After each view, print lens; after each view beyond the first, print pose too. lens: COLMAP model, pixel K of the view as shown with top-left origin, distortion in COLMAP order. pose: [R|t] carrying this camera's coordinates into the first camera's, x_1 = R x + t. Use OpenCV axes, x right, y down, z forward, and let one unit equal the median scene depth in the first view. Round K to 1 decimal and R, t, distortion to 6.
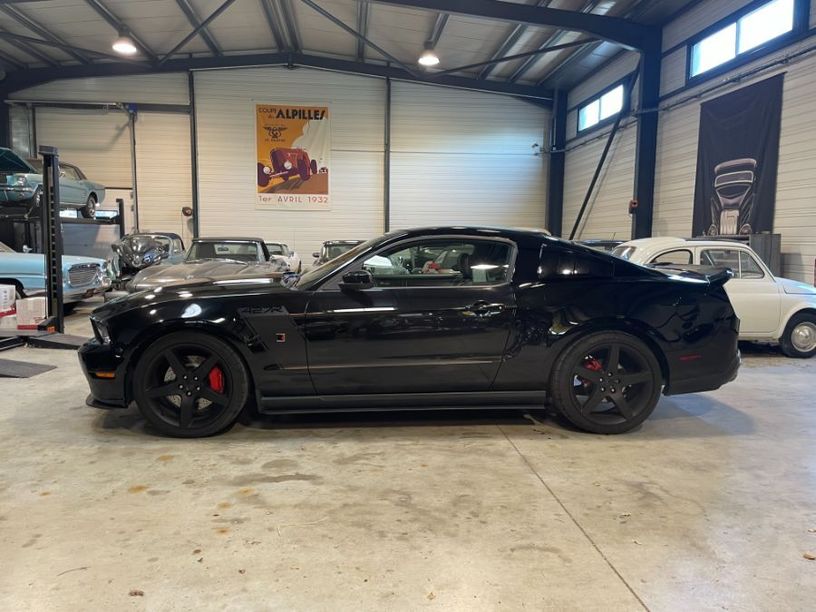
lens RADIAL K [[618.9, 0, 402.2], [0, 618.9, 299.8], [0, 0, 1]] dist [0.095979, -0.129911]
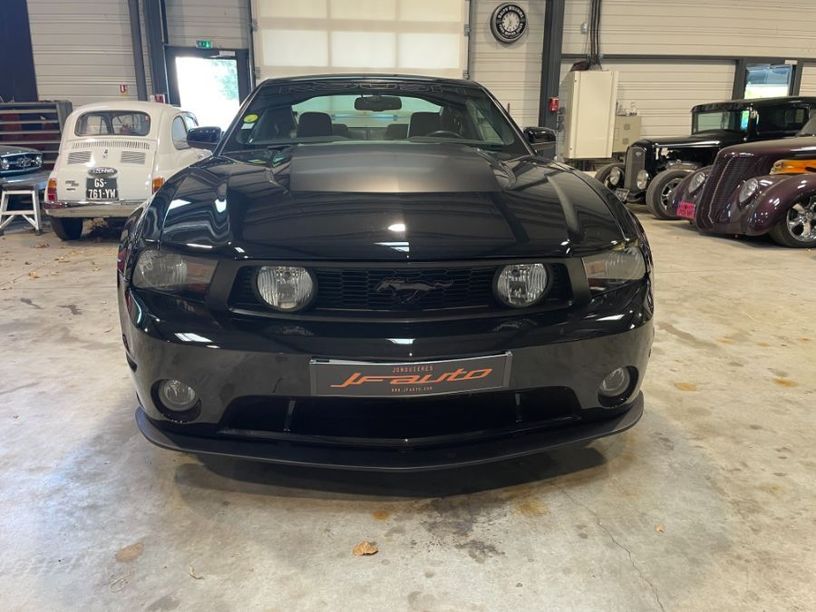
lens RADIAL K [[618.9, 0, 406.7], [0, 618.9, 307.0], [0, 0, 1]] dist [0.095979, -0.129911]
pose [[-0.037872, -0.282142, 0.958625, -0.977423], [0.092226, 0.954232, 0.284492, -0.073574], [-0.995018, 0.099184, -0.010118, 1.236557]]
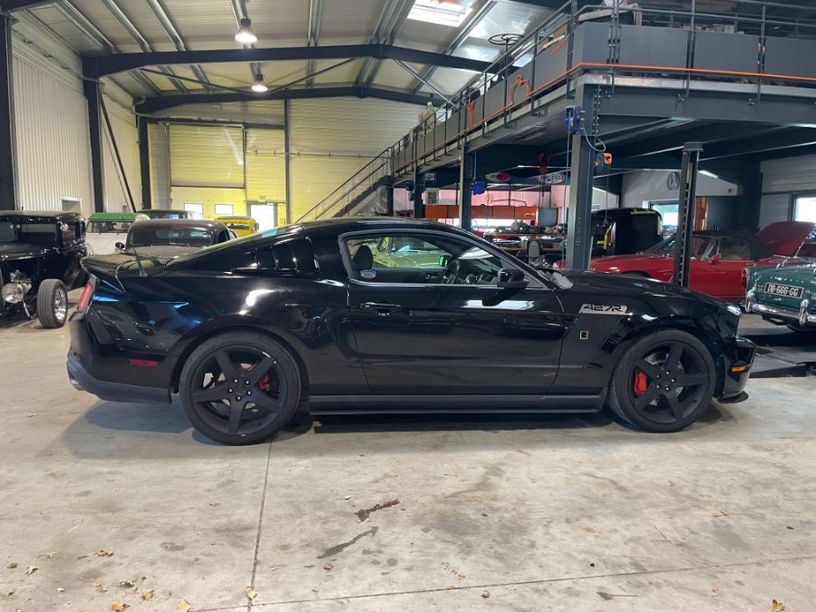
lens RADIAL K [[618.9, 0, 402.8], [0, 618.9, 305.0], [0, 0, 1]] dist [0.095979, -0.129911]
pose [[-0.996502, -0.011053, -0.082830, 0.010464], [-0.028810, 0.975883, 0.216384, -0.245023], [0.078441, 0.218013, -0.972788, 2.425490]]
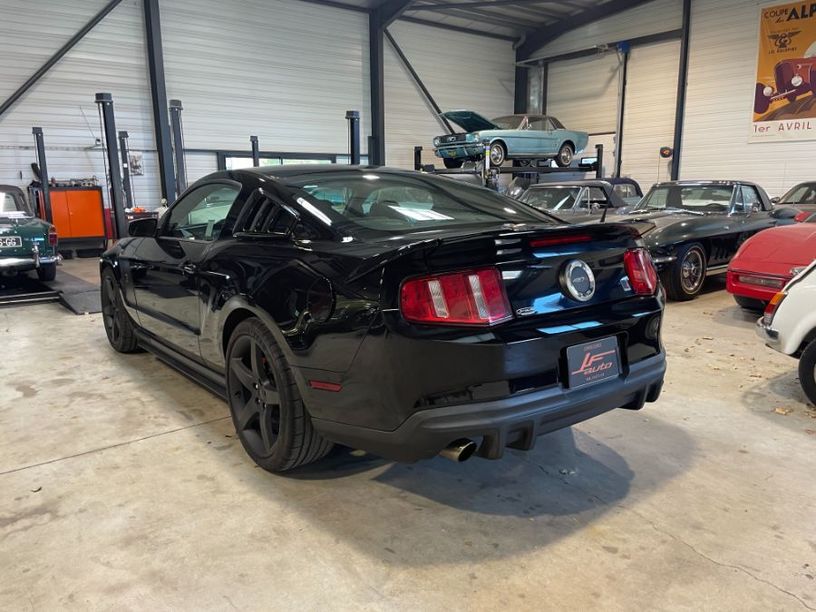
lens RADIAL K [[618.9, 0, 398.3], [0, 618.9, 310.4], [0, 0, 1]] dist [0.095979, -0.129911]
pose [[0.552110, 0.141759, -0.821631, 1.014040], [-0.058069, 0.989585, 0.131717, -0.058883], [0.831746, -0.025011, 0.554592, 0.792661]]
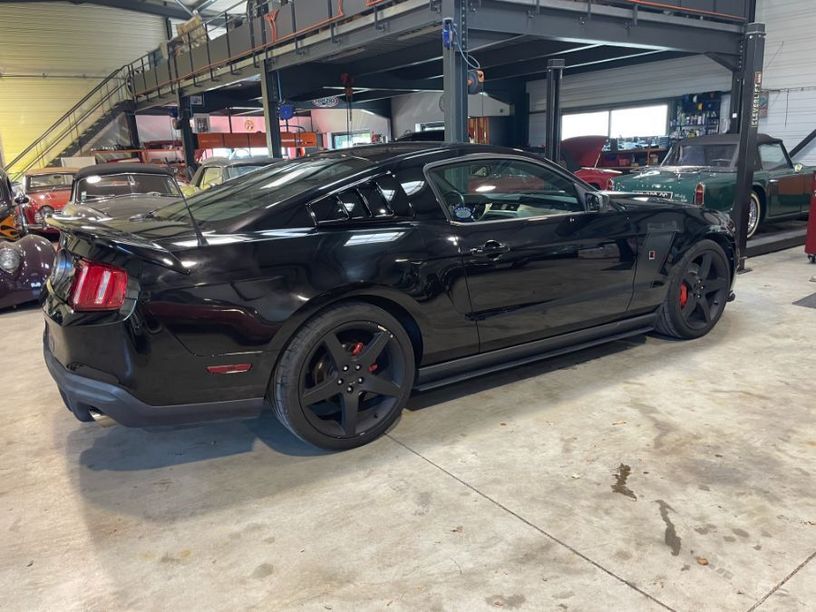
lens RADIAL K [[618.9, 0, 407.7], [0, 618.9, 307.9], [0, 0, 1]] dist [0.095979, -0.129911]
pose [[-0.860566, 0.149026, -0.487049, 0.465840], [-0.015336, 0.948224, 0.317232, -0.217595], [0.509107, 0.280468, -0.813724, 2.113044]]
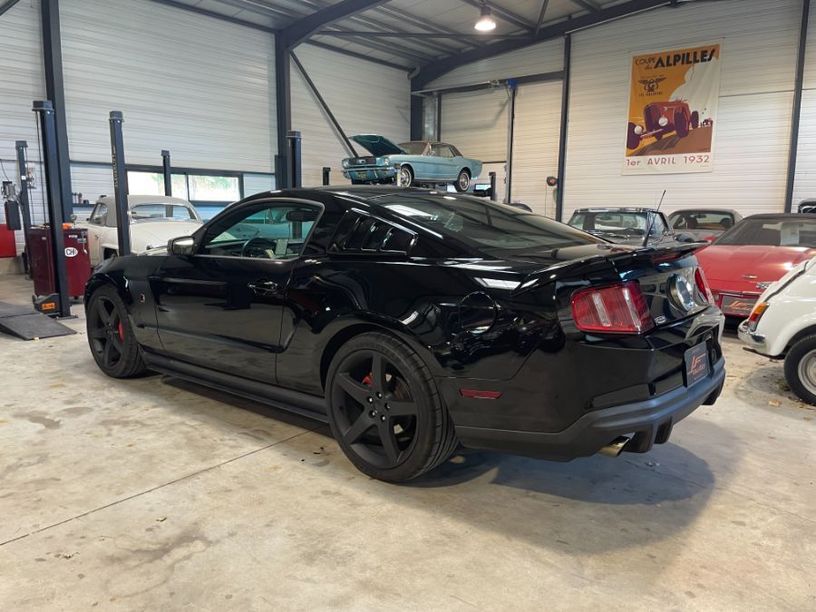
lens RADIAL K [[618.9, 0, 401.0], [0, 618.9, 306.3], [0, 0, 1]] dist [0.095979, -0.129911]
pose [[0.717344, 0.101382, -0.689304, 0.864664], [-0.063169, 0.994745, 0.080568, -0.039471], [0.693850, -0.014252, 0.719979, 0.546747]]
